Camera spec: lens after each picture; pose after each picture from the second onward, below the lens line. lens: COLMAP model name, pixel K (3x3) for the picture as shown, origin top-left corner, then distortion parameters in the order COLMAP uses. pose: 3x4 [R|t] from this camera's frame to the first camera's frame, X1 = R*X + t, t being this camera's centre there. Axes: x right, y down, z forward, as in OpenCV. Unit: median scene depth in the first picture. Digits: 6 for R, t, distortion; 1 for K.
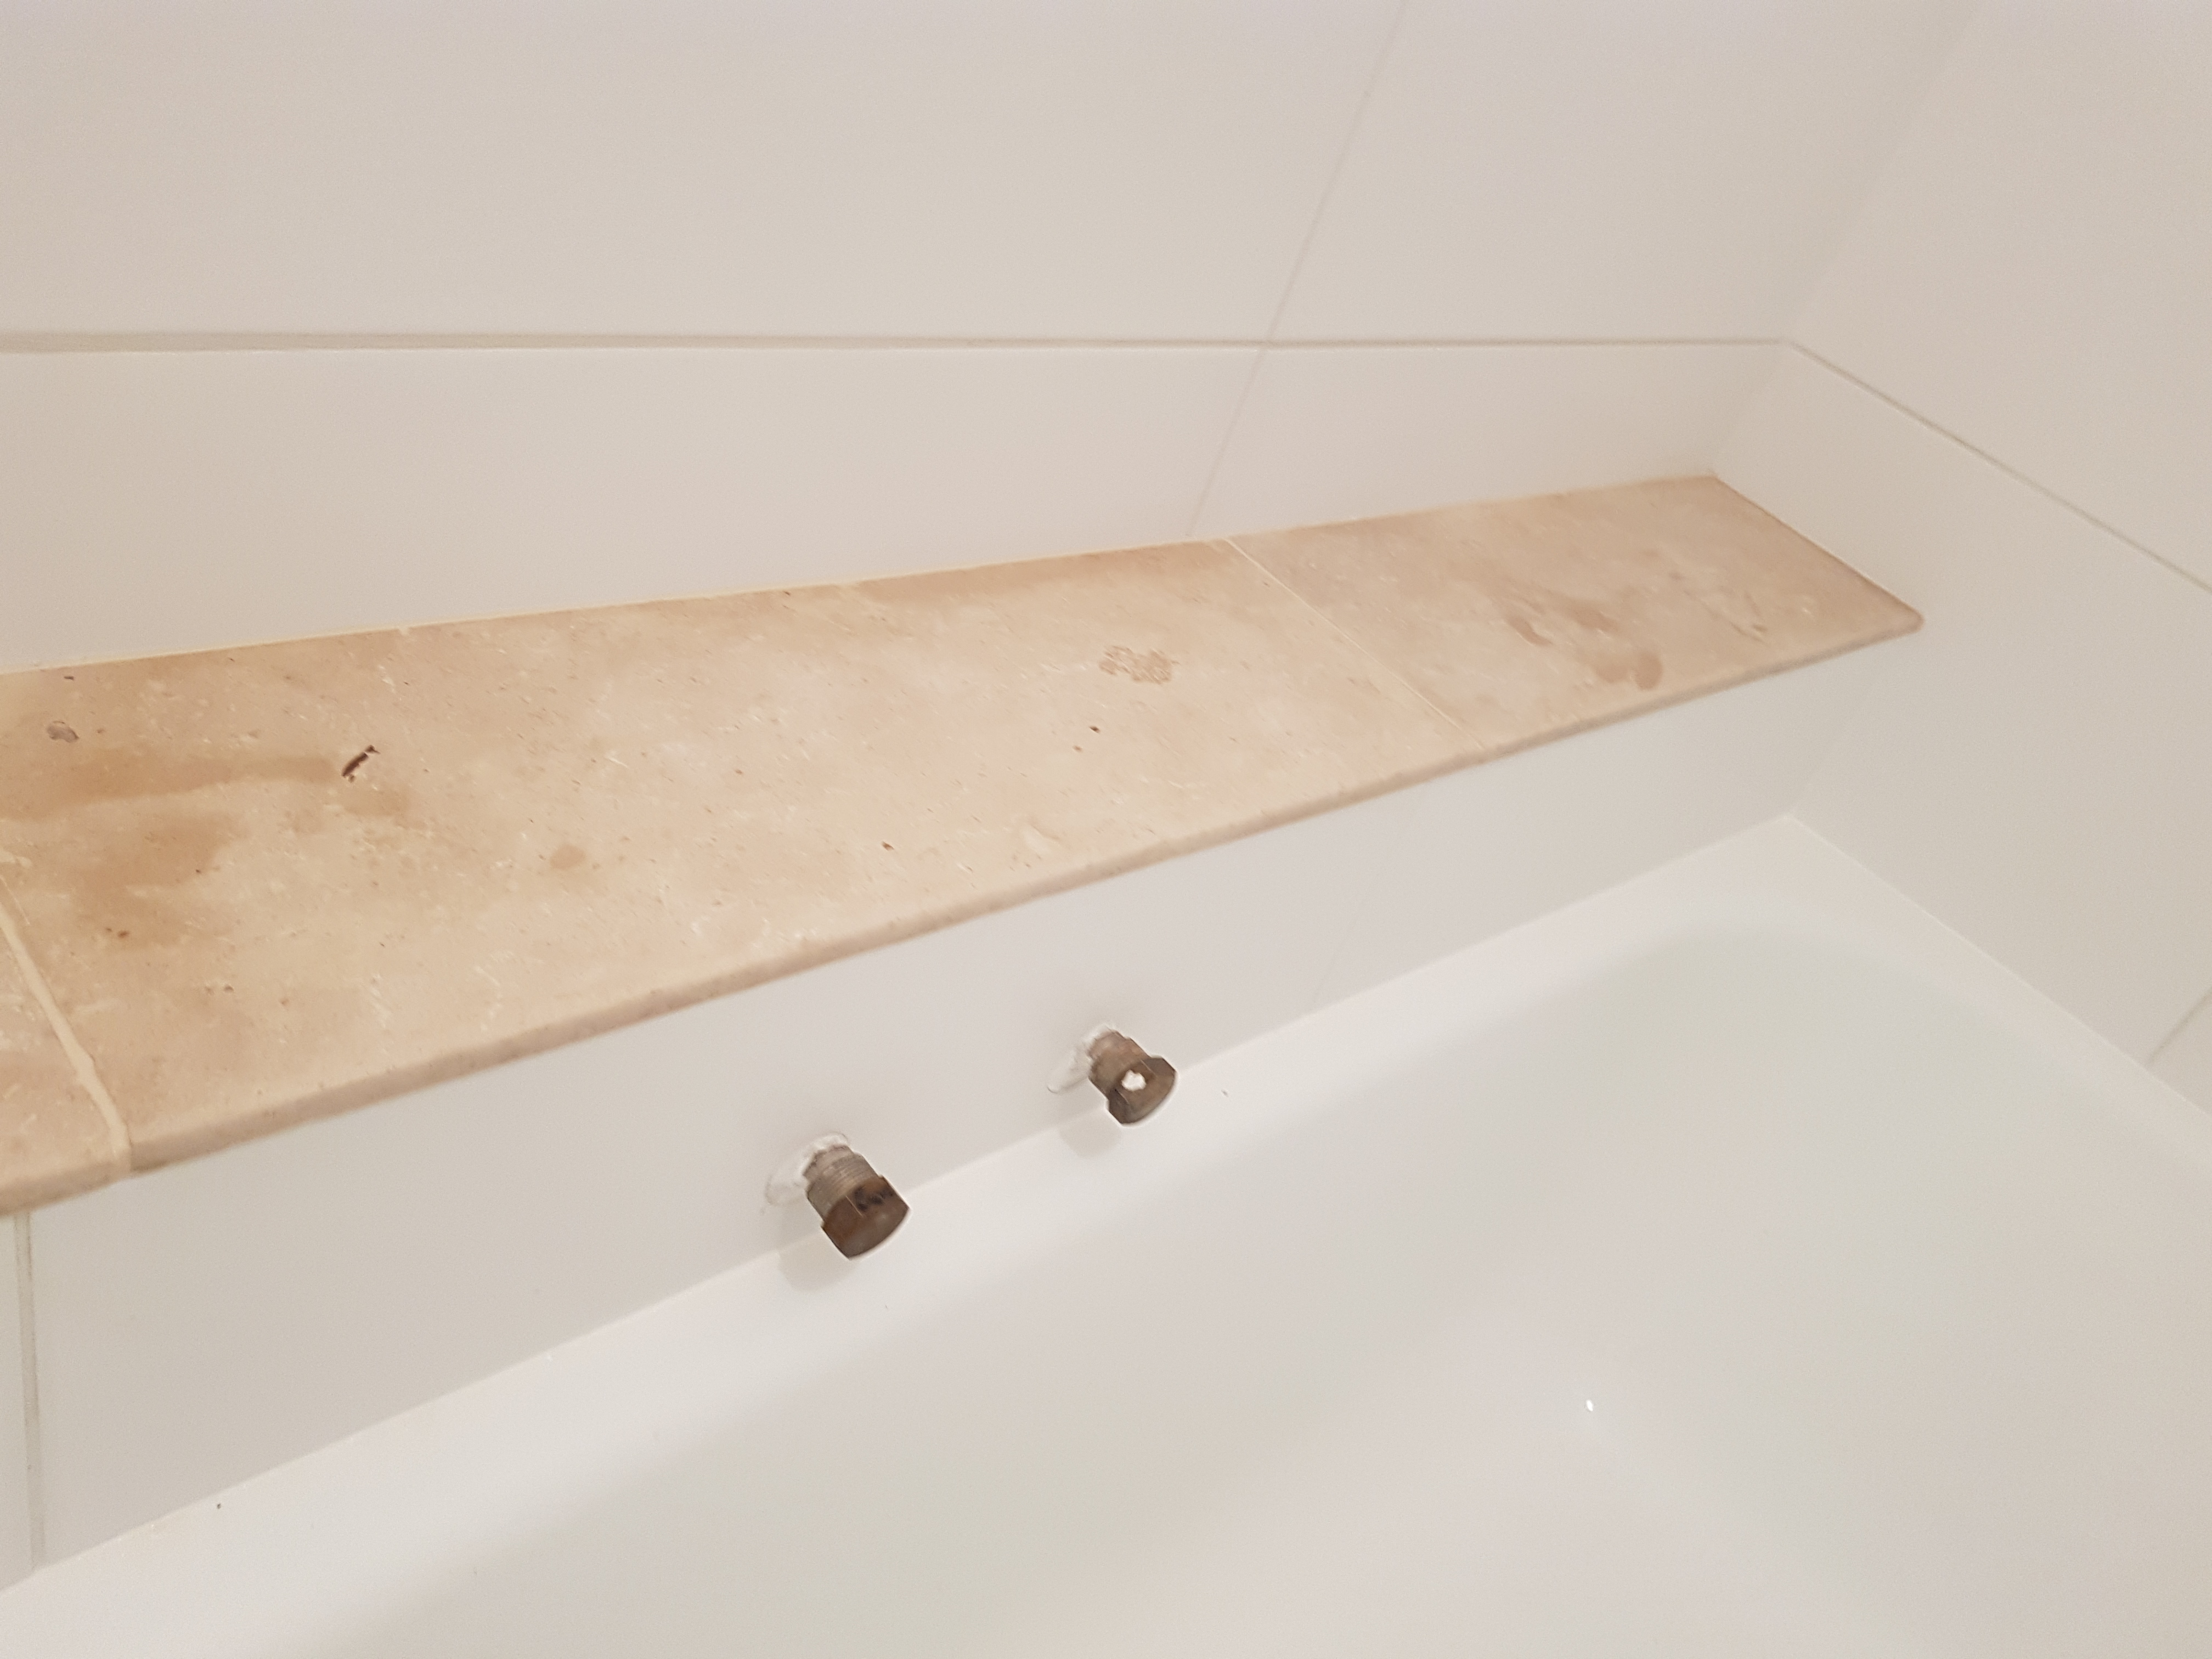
lens RADIAL K [[1743.5, 0, 1116.1], [0, 1743.5, 863.6], [0, 0, 1]] dist [0.081116, -0.166991]
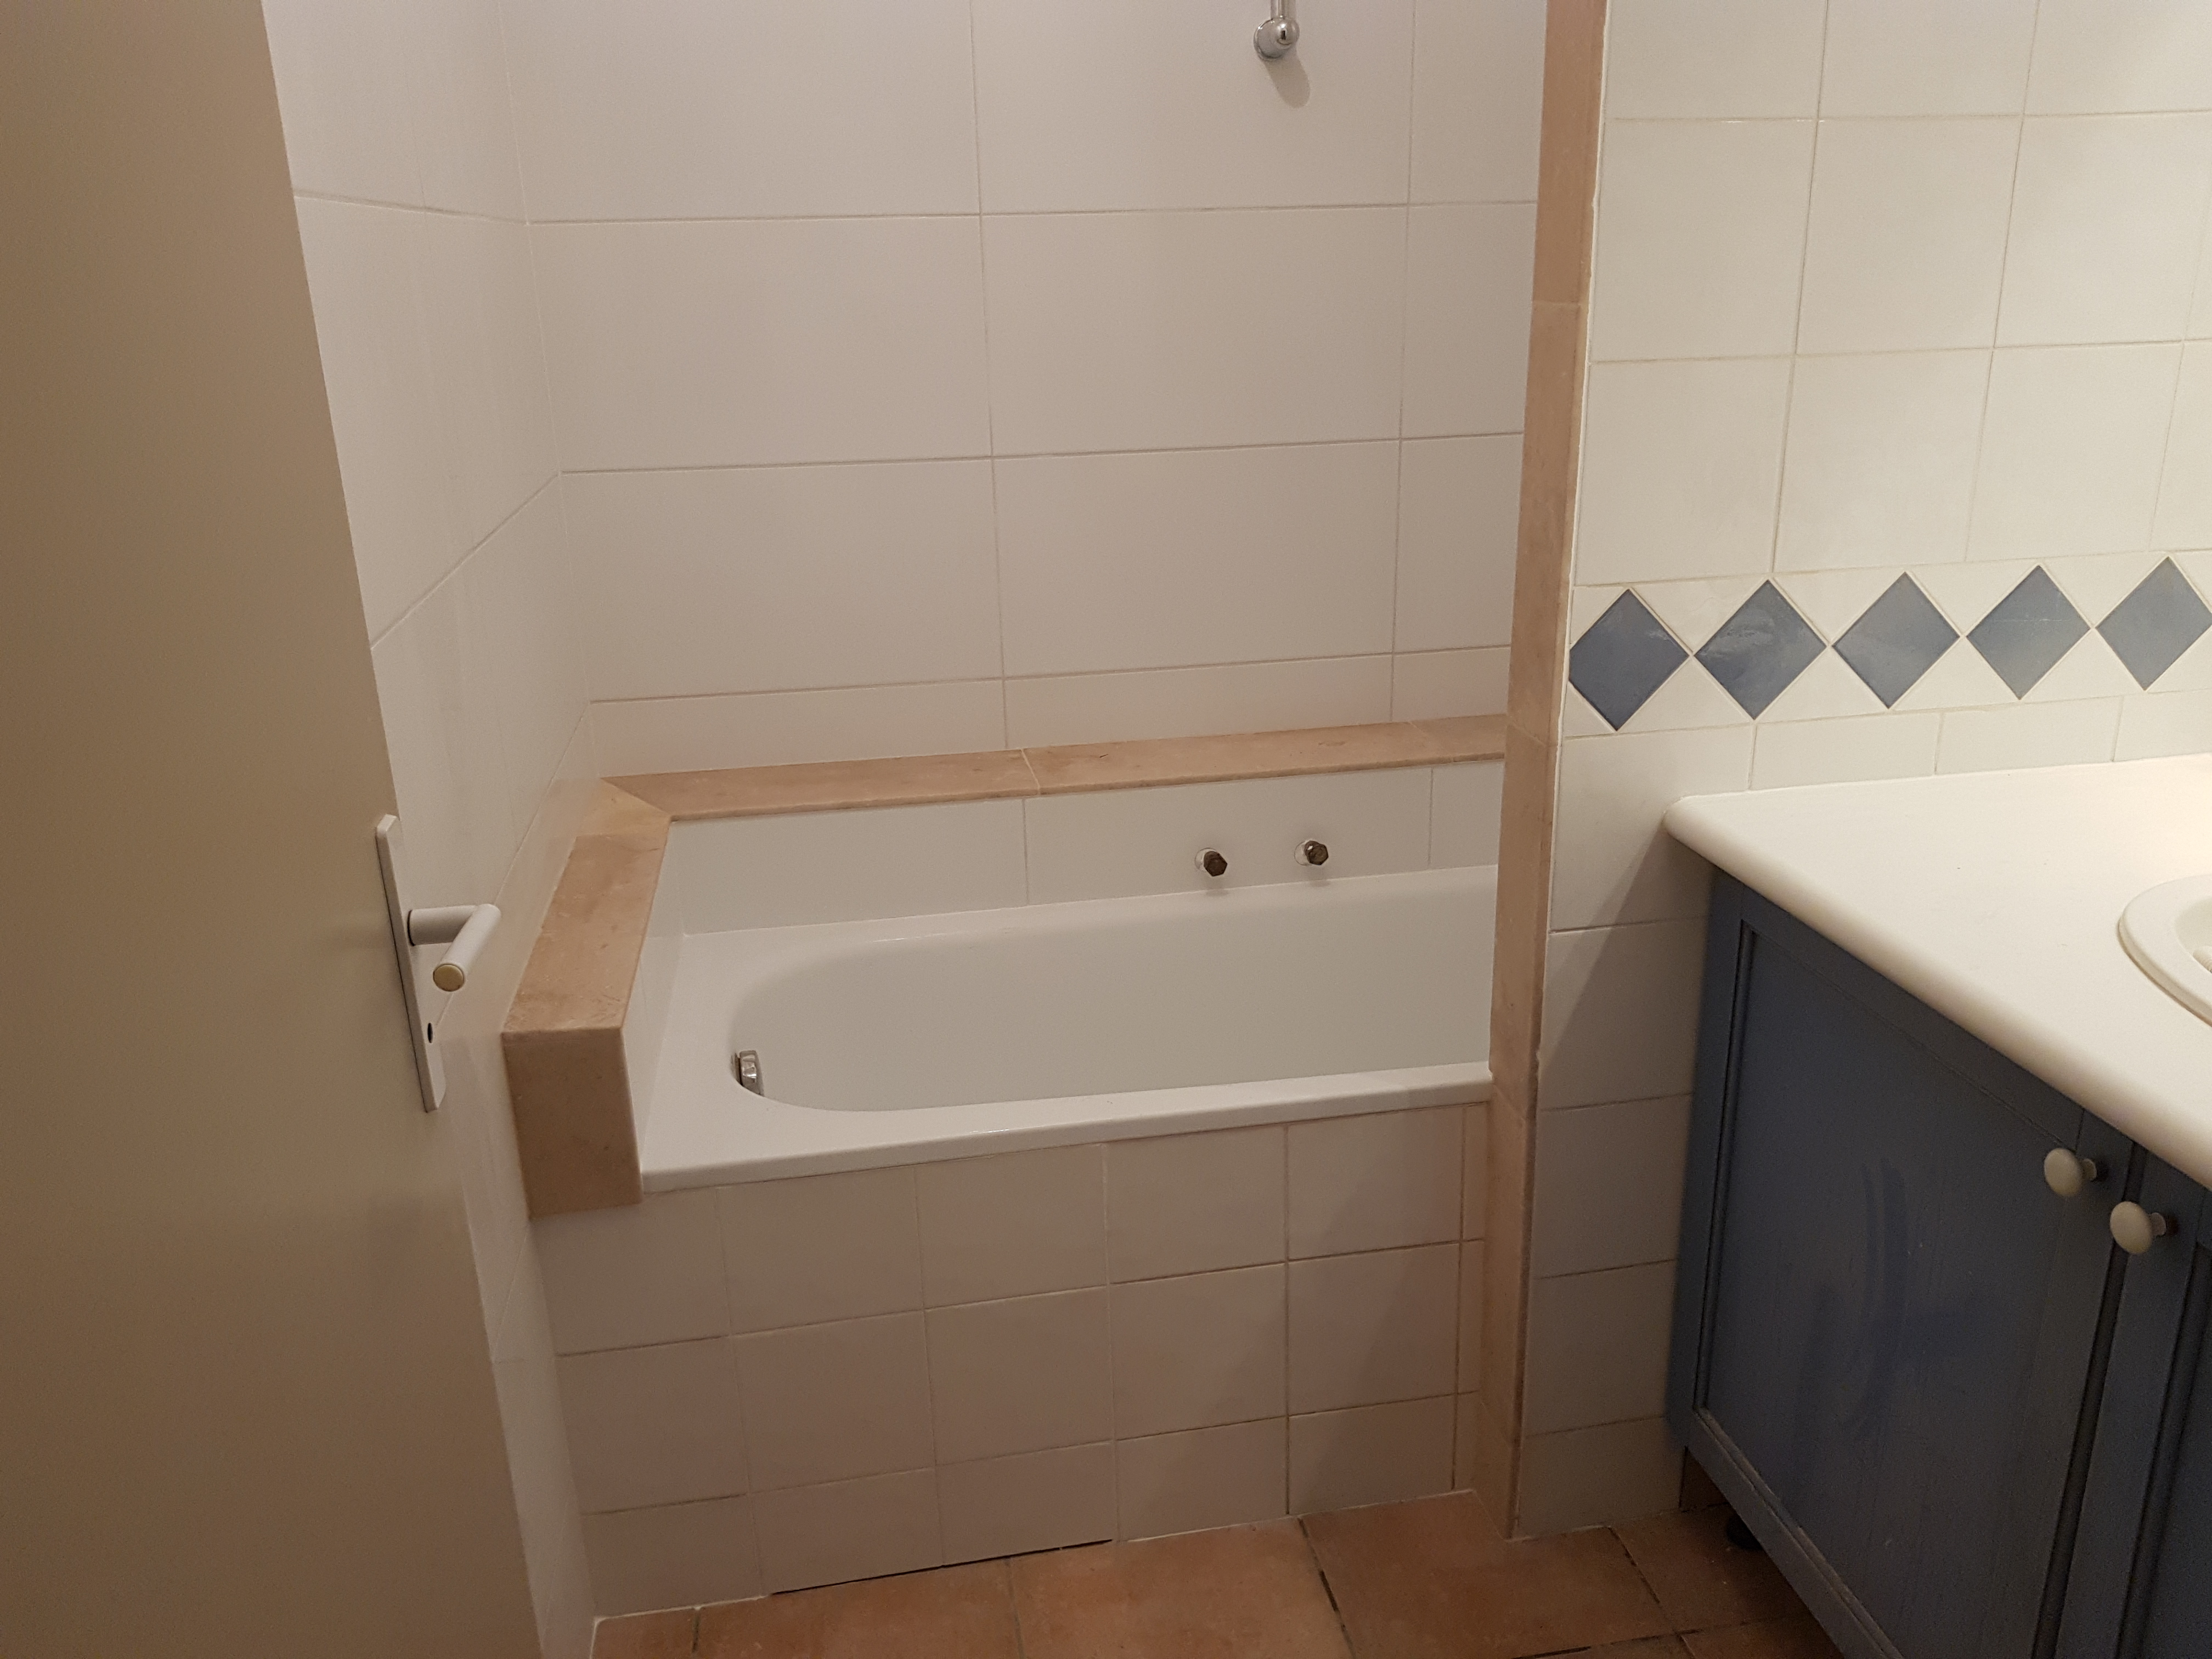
lens RADIAL K [[1743.5, 0, 1116.1], [0, 1743.5, 863.6], [0, 0, 1]] dist [0.081116, -0.166991]
pose [[0.791243, -0.153598, -0.591897, 2.285607], [-0.076248, 0.935605, -0.344717, 1.801947], [0.606730, 0.317886, 0.728579, -2.248666]]
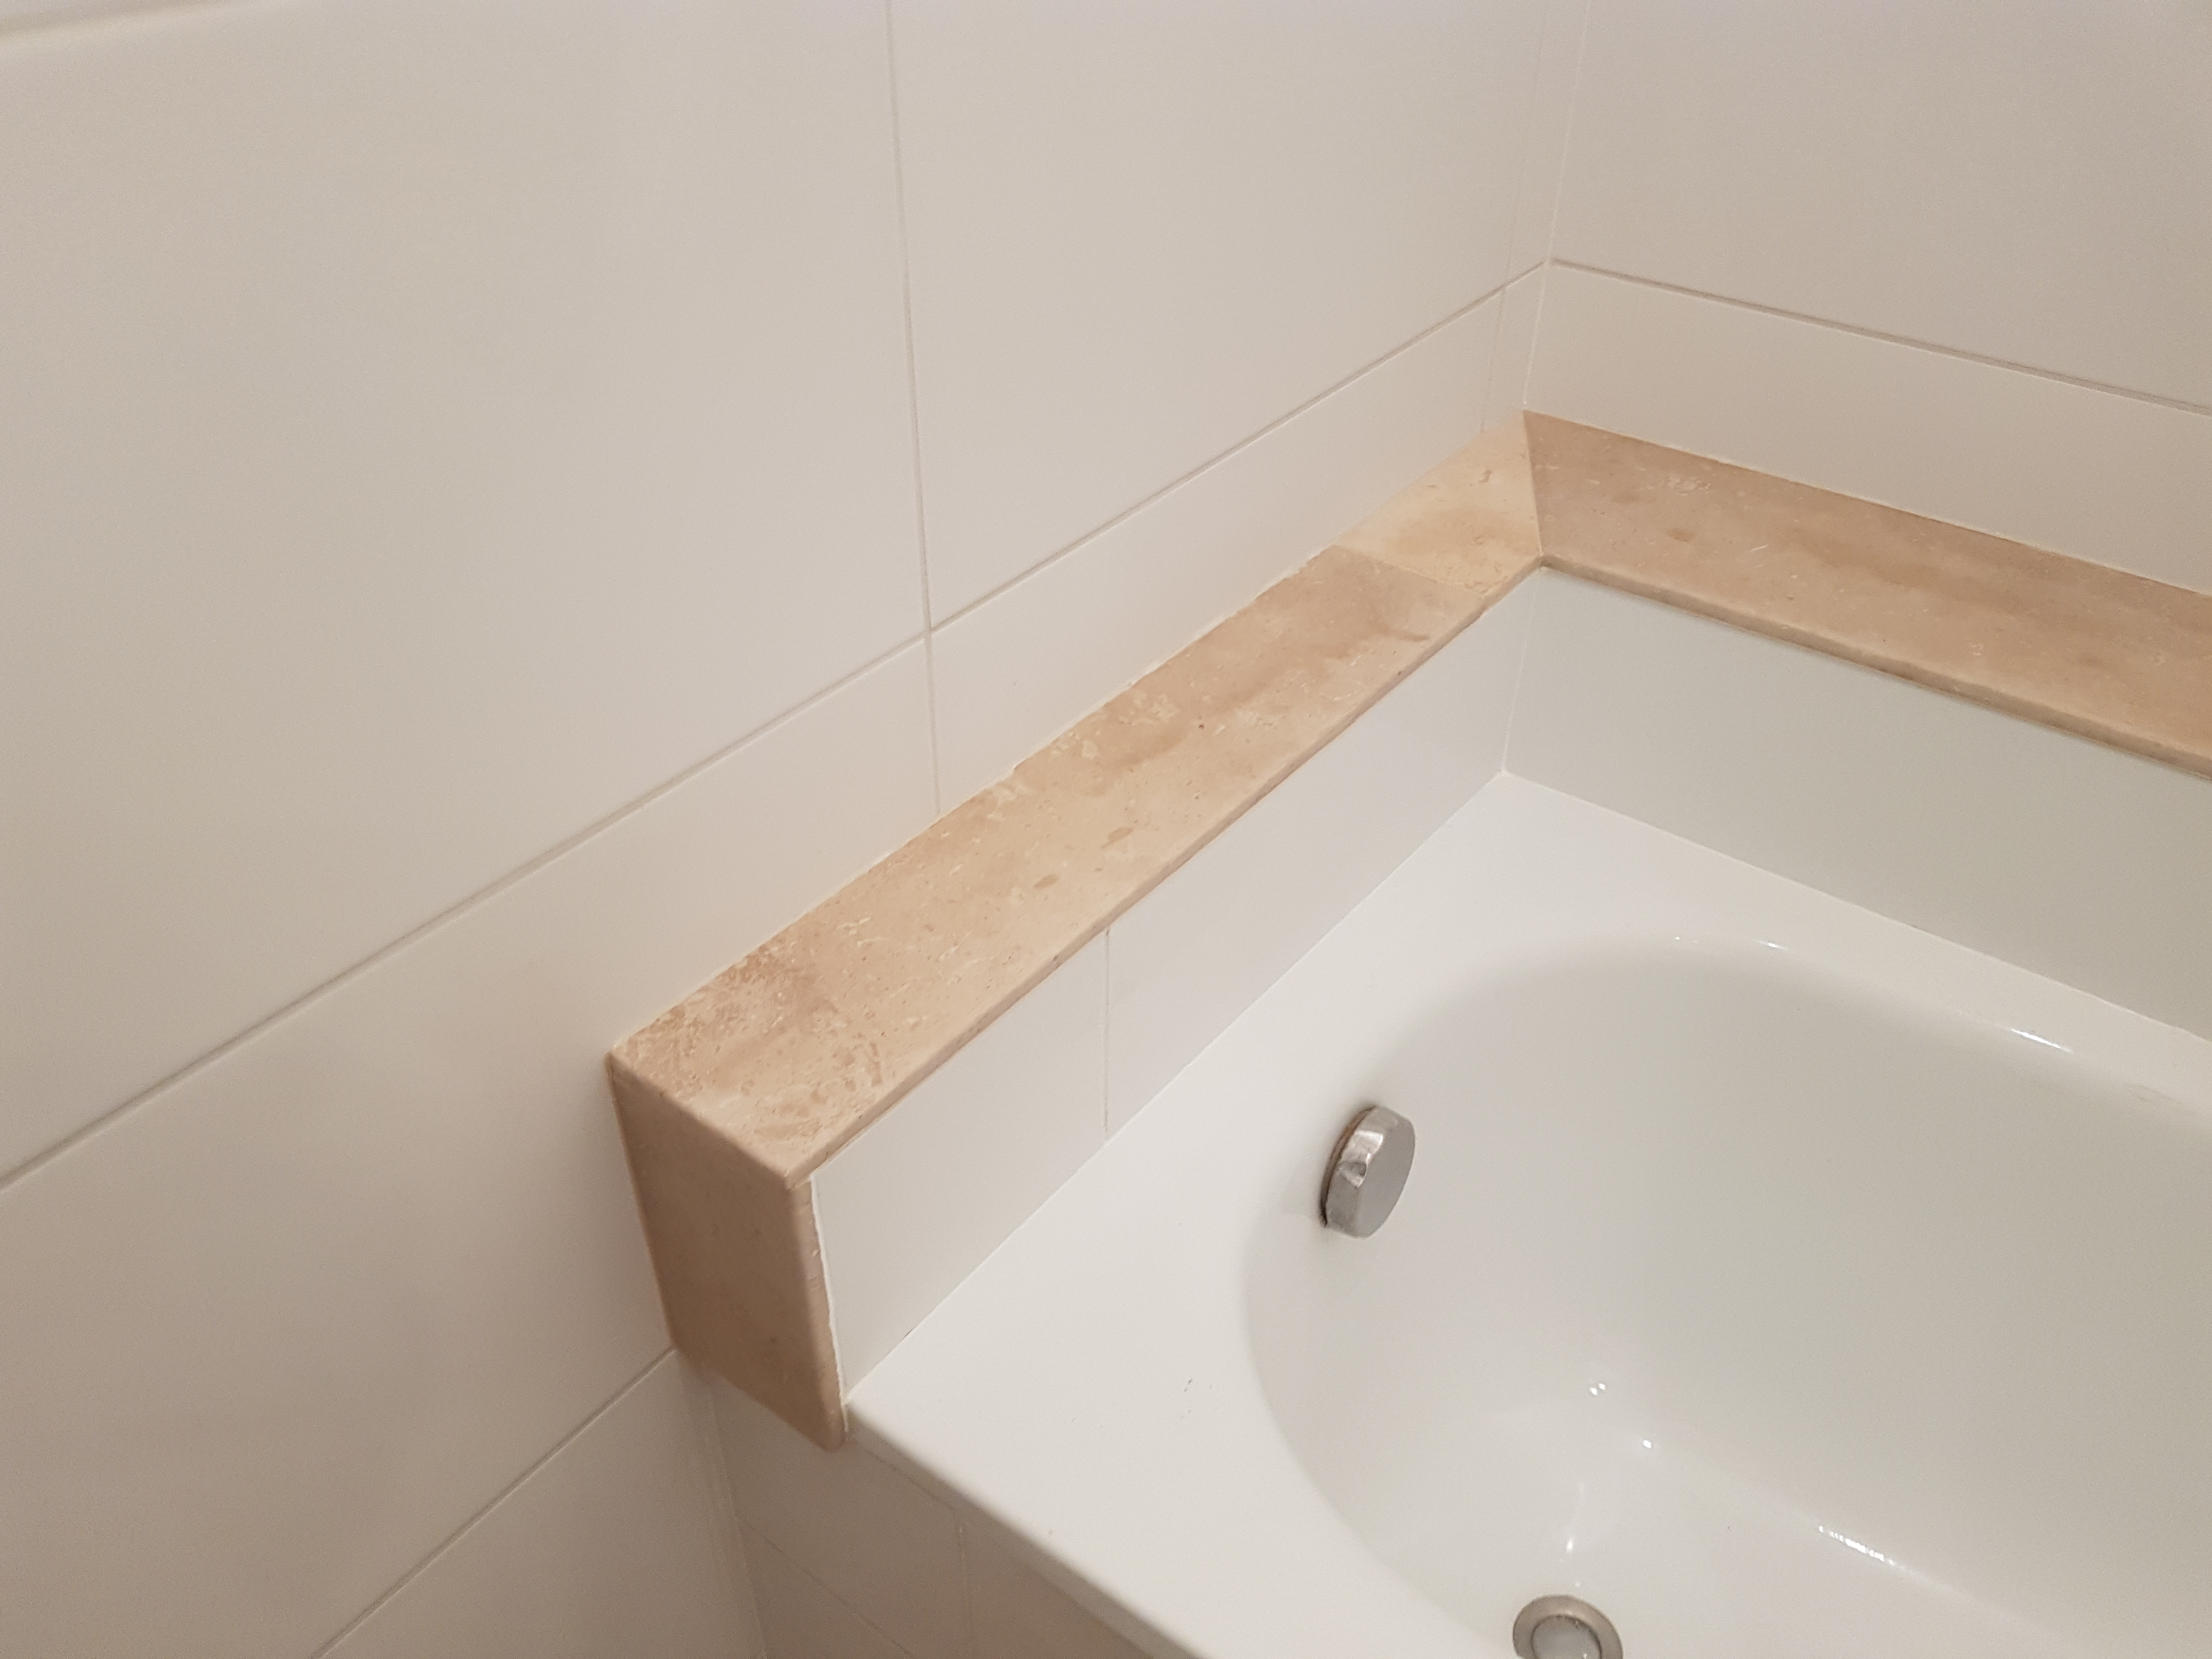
lens RADIAL K [[1719.6, 0, 1096.9], [0, 1719.6, 885.0], [0, 0, 1]] dist [0.105840, -0.212453]
pose [[0.176560, 0.330553, -0.927125, 0.853547], [-0.537238, 0.821607, 0.190622, 0.509097], [0.824744, 0.464431, 0.322649, -0.742285]]
